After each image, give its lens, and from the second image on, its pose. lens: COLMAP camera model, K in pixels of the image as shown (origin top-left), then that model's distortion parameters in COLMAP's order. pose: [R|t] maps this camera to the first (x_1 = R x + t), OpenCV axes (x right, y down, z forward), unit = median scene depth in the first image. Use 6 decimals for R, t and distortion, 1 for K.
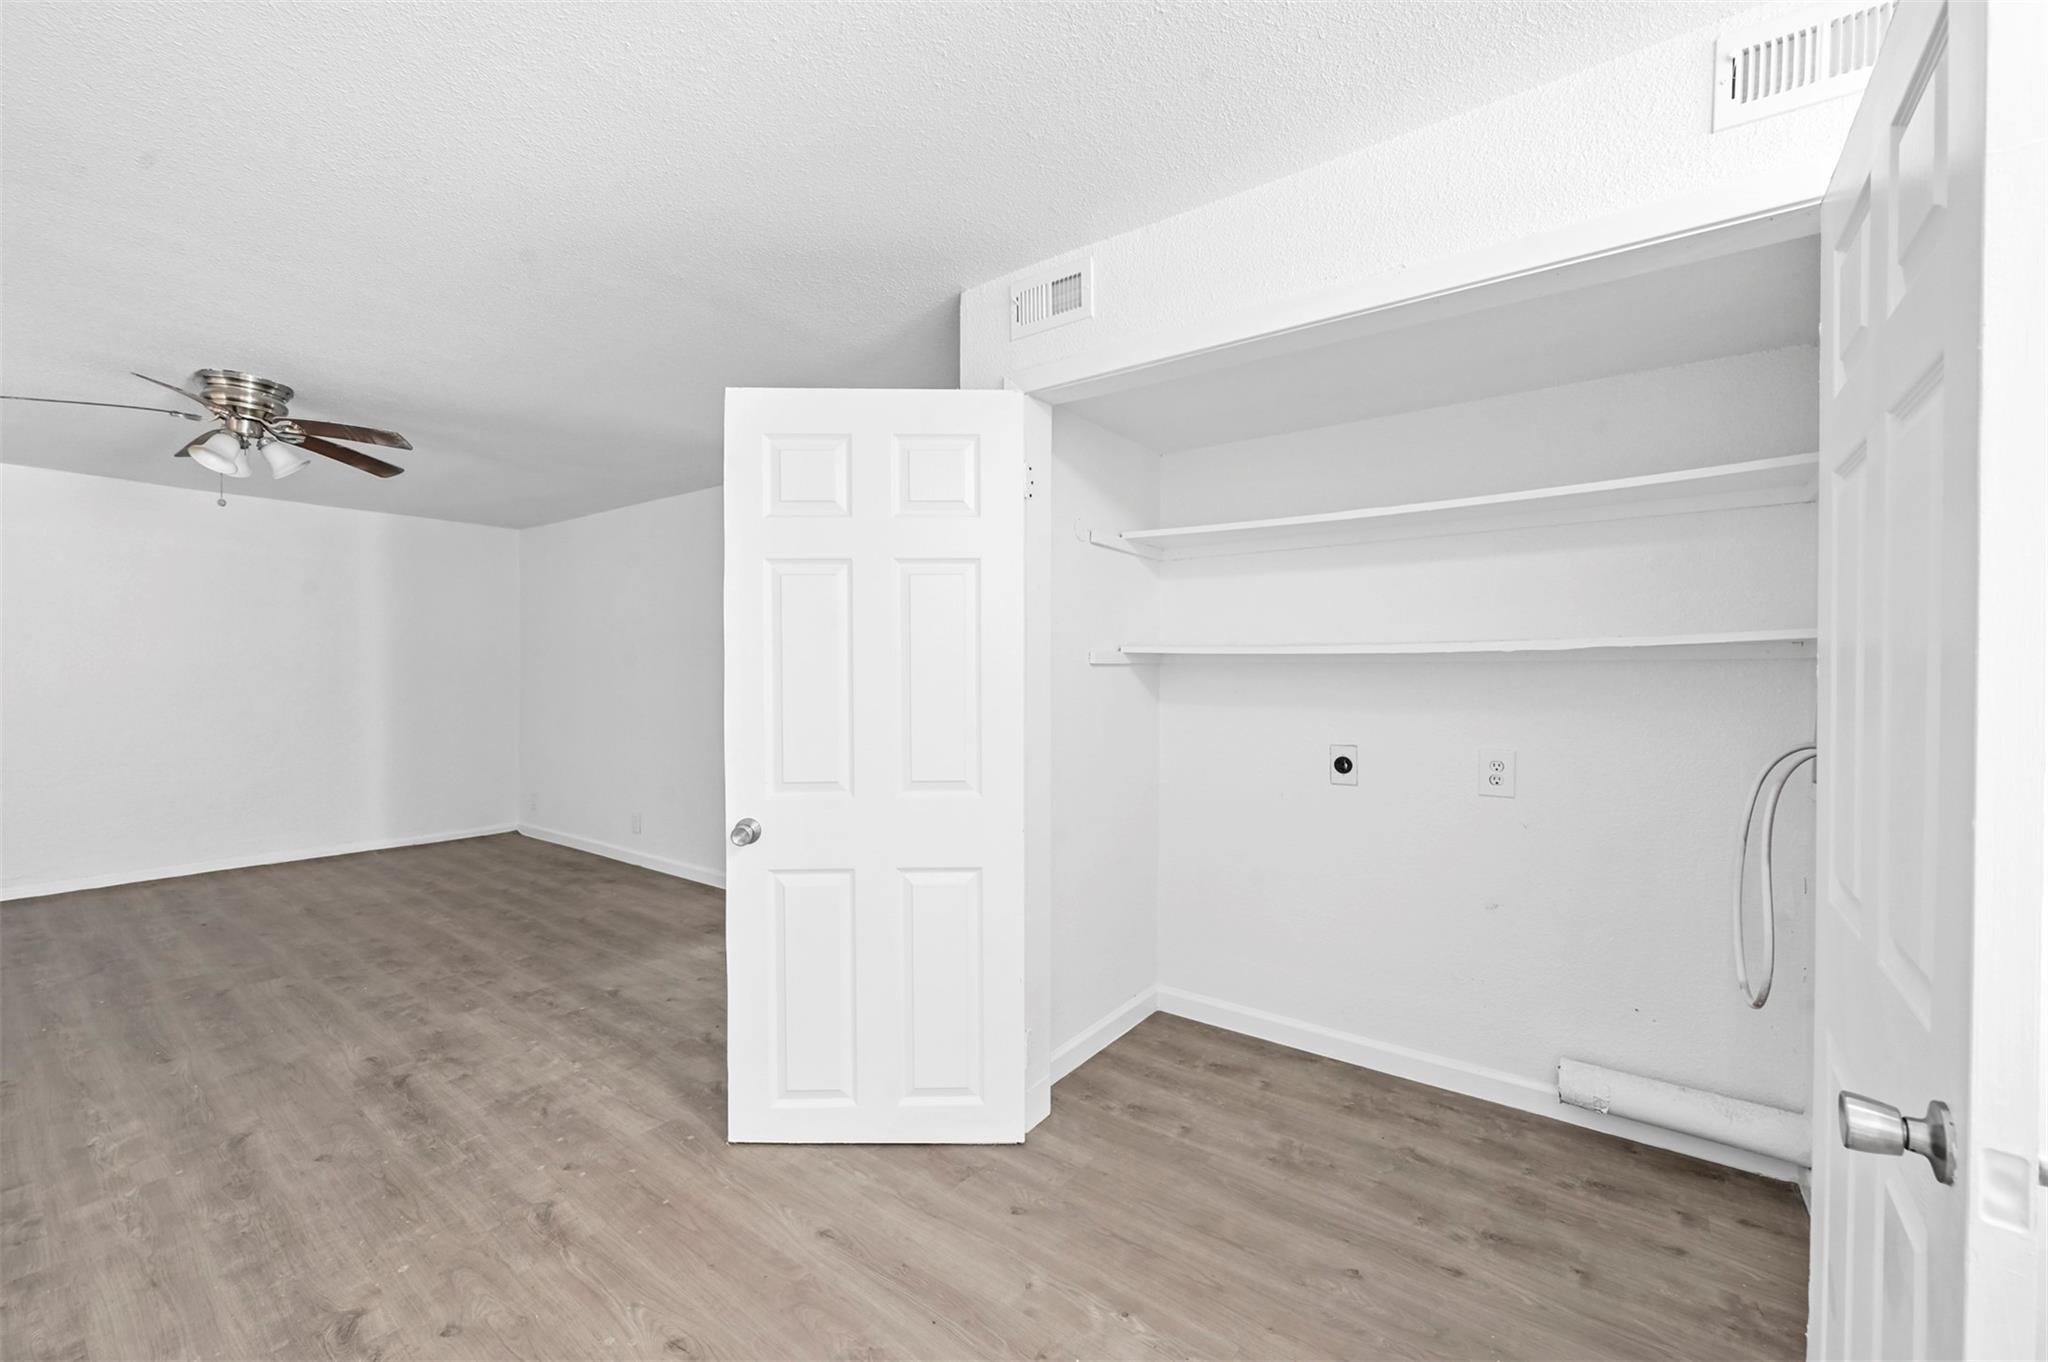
lens RADIAL K [[819.7, 0, 1018.2], [0, 819.7, 677.2], [0, 0, 1]] dist [-0.000505, 0.000268]
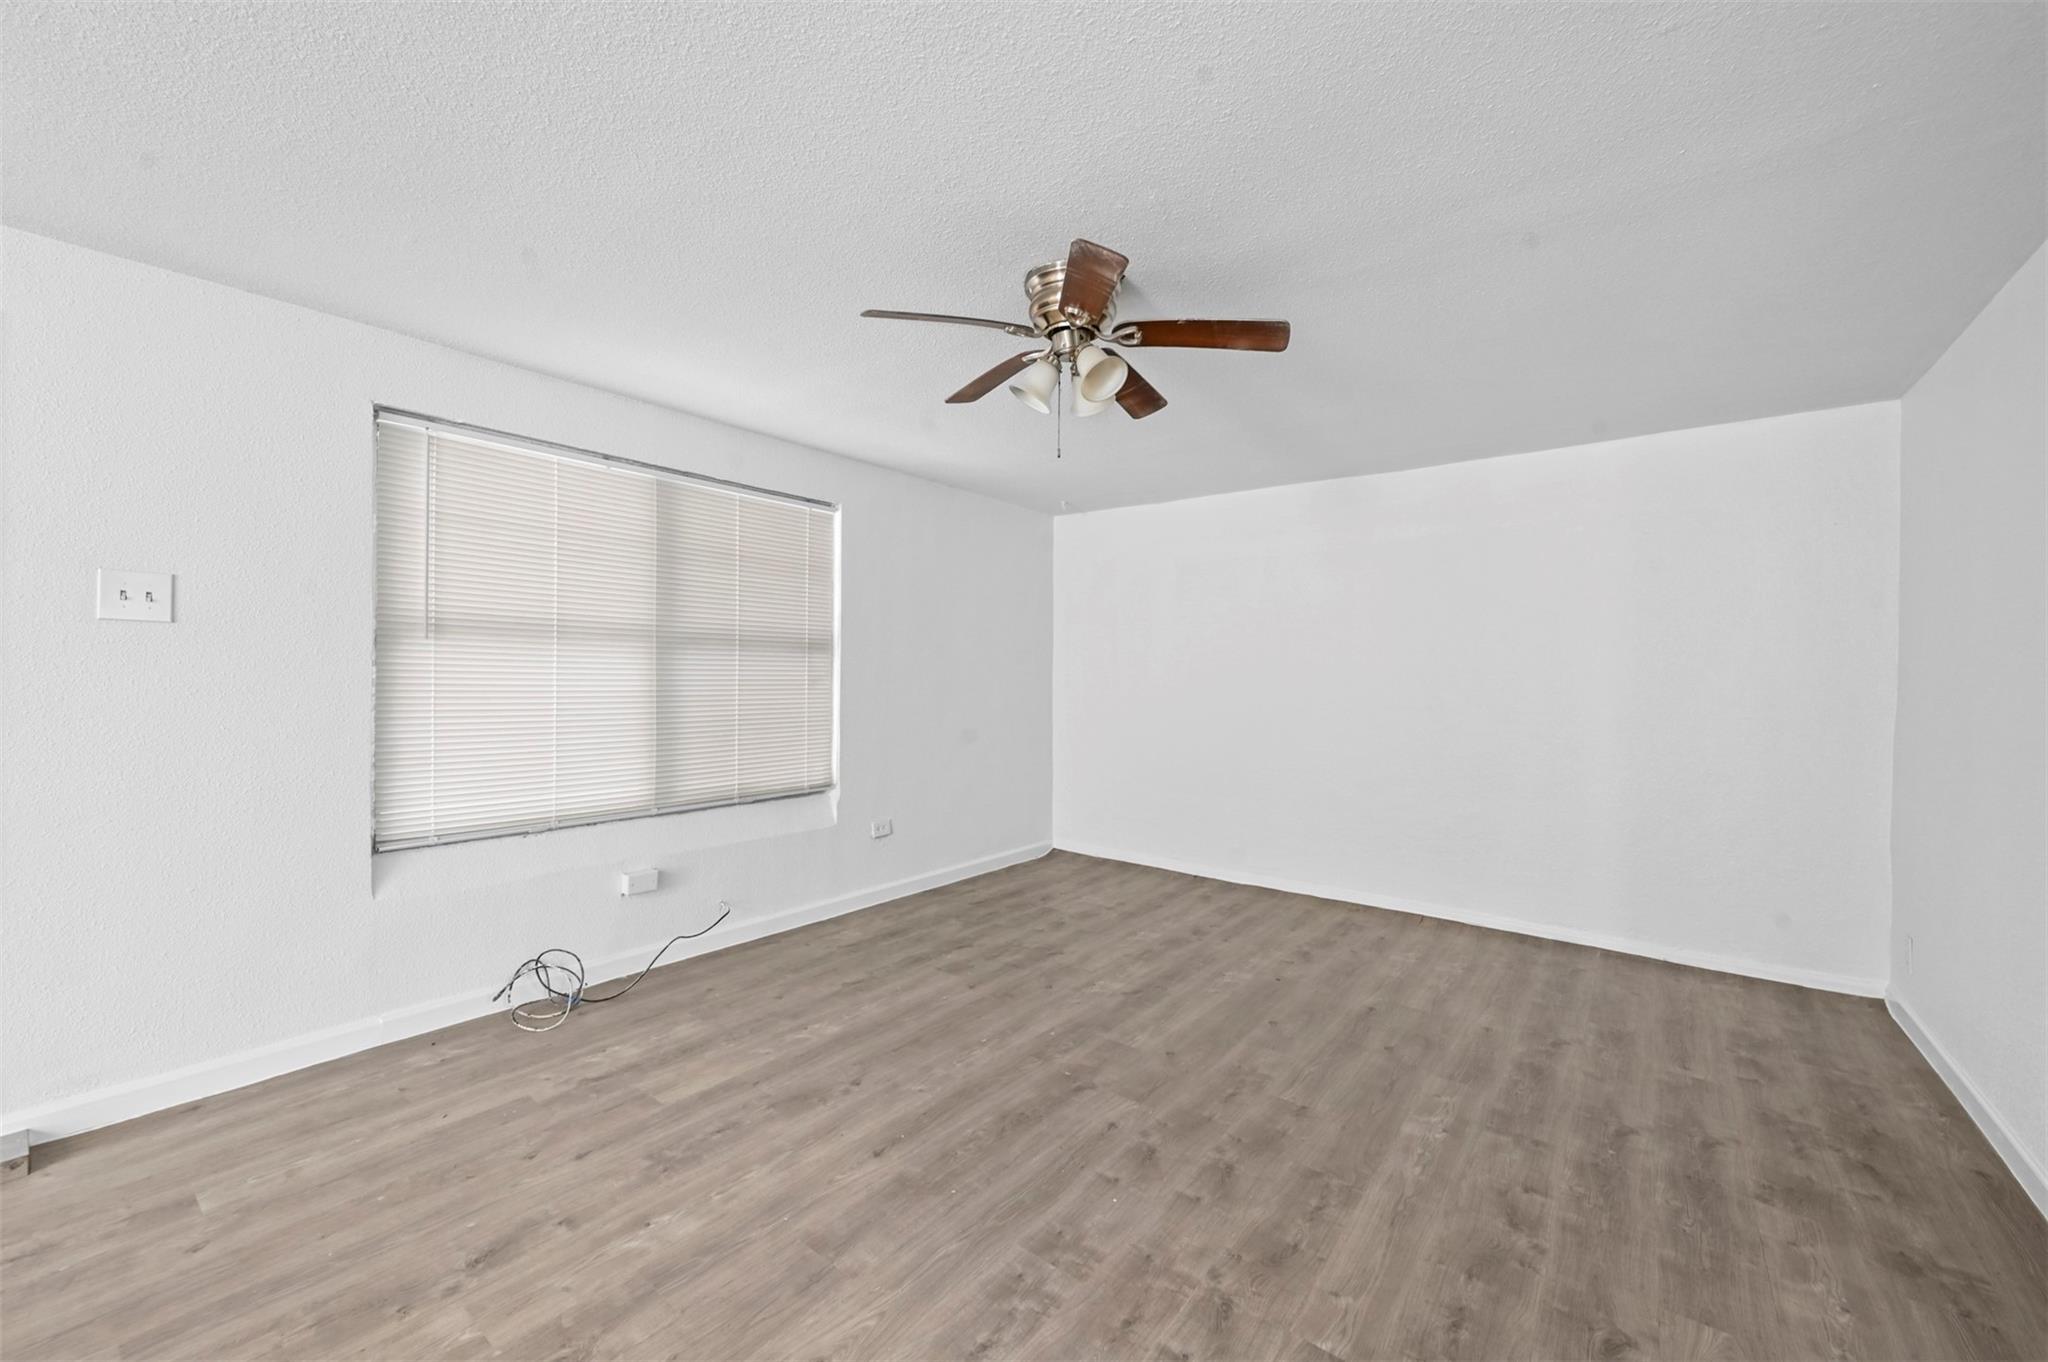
lens RADIAL K [[819.7, 0, 1017.9], [0, 819.7, 692.0], [0, 0, 1]] dist [-0.000505, 0.000268]
pose [[-0.009990, 0.028771, -0.999536, -0.196909], [-0.028652, 0.999167, 0.029047, -0.010759], [0.999540, 0.028929, -0.009158, 0.900286]]
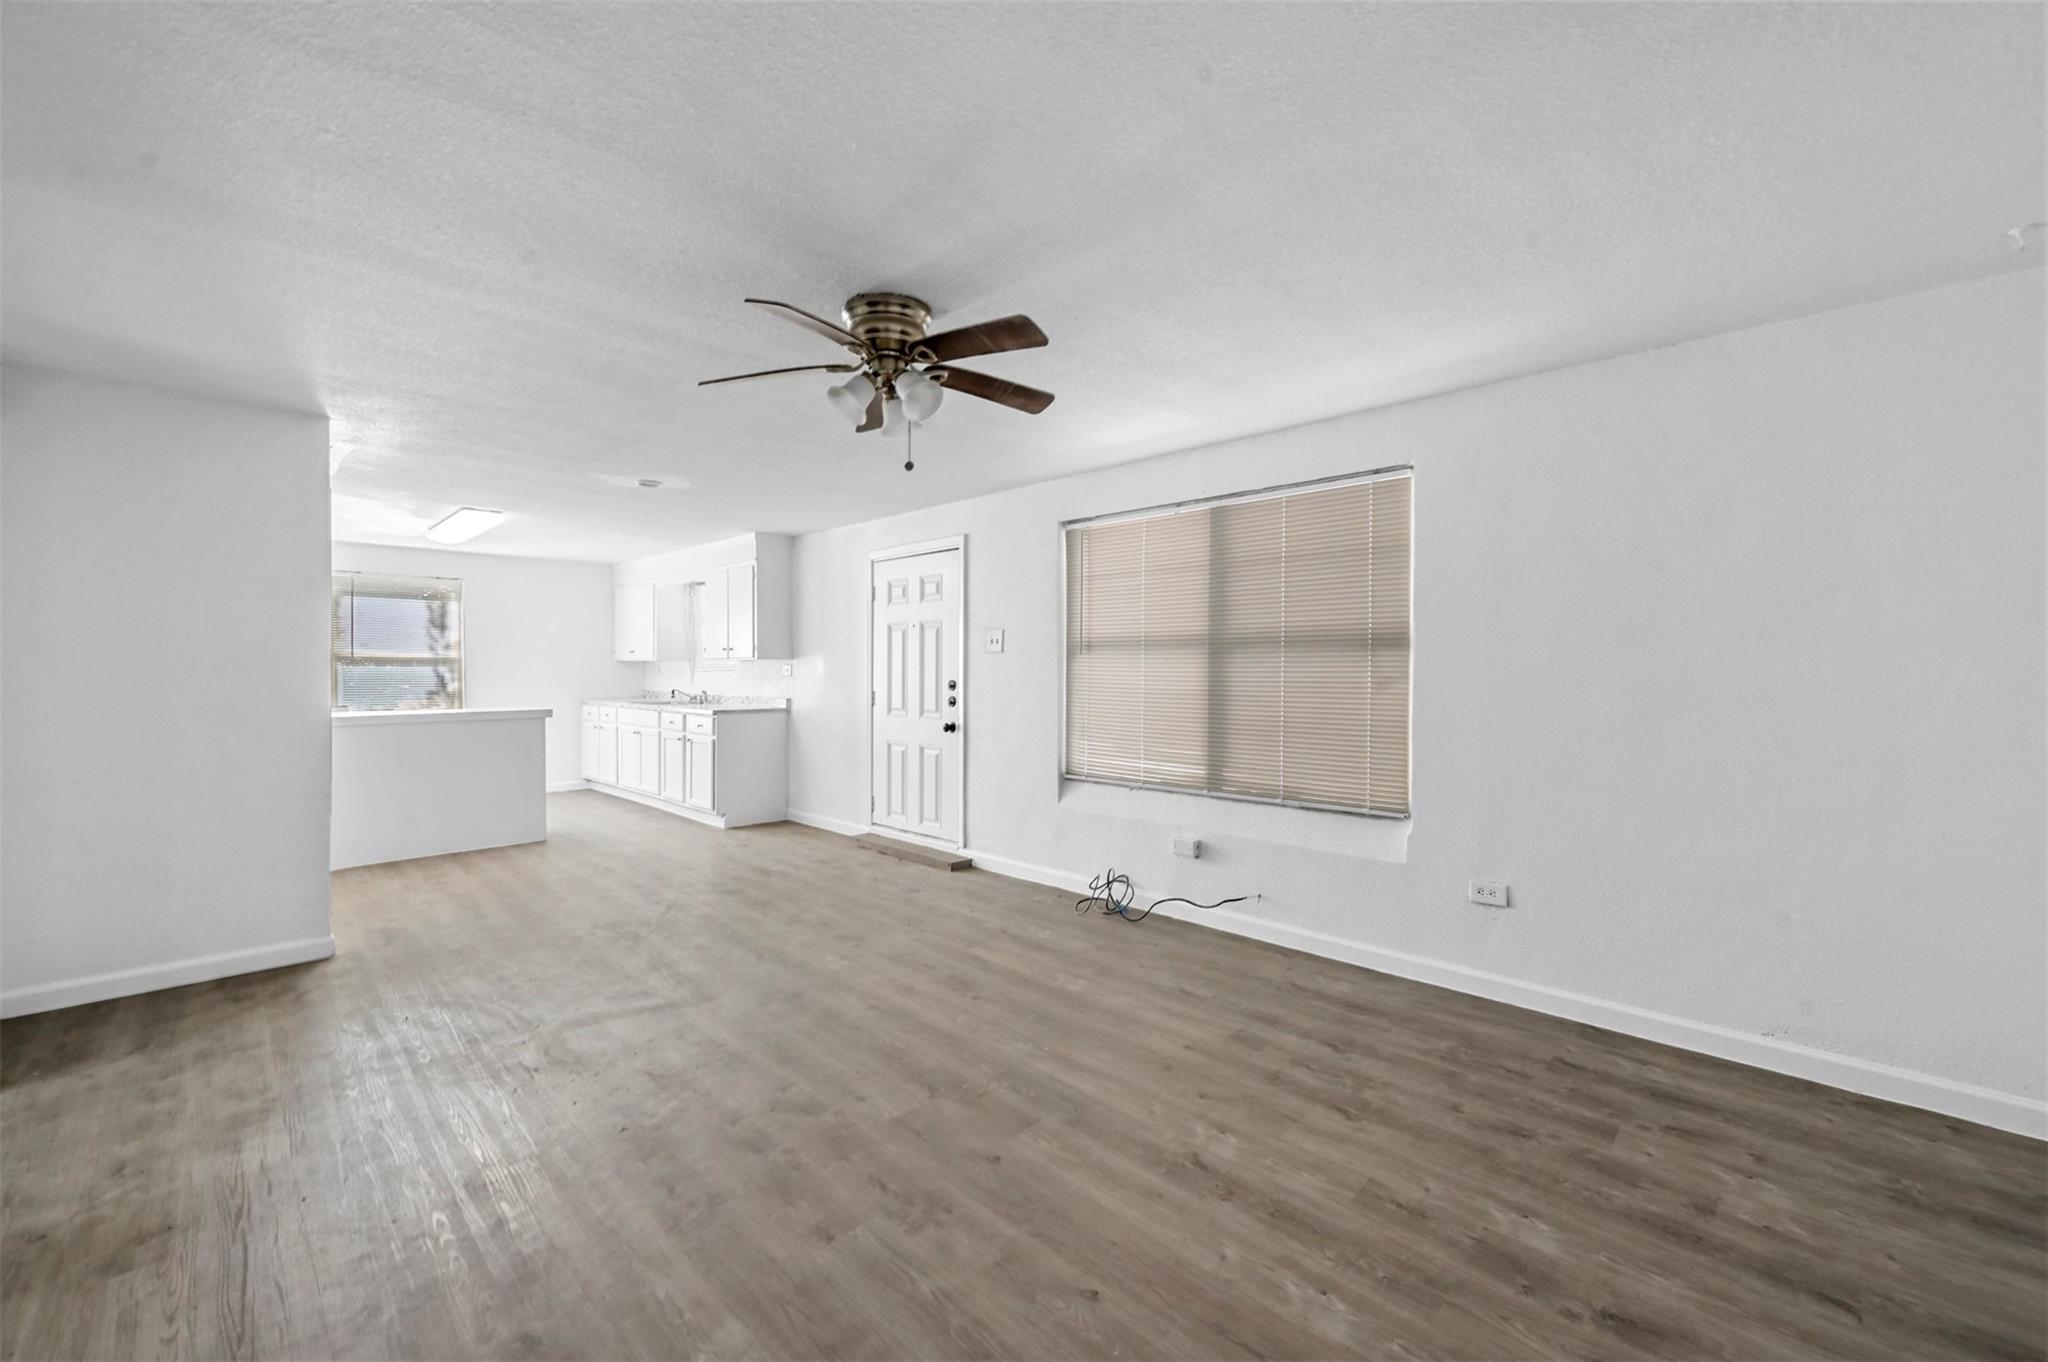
lens RADIAL K [[819.7, 0, 1020.0], [0, 819.7, 640.2], [0, 0, 1]] dist [-0.000505, 0.000268]
pose [[-0.990892, 0.006237, 0.134512, -1.112536], [0.002969, 0.999696, -0.024477, -0.013046], [-0.134623, -0.023855, -0.990610, 1.685962]]
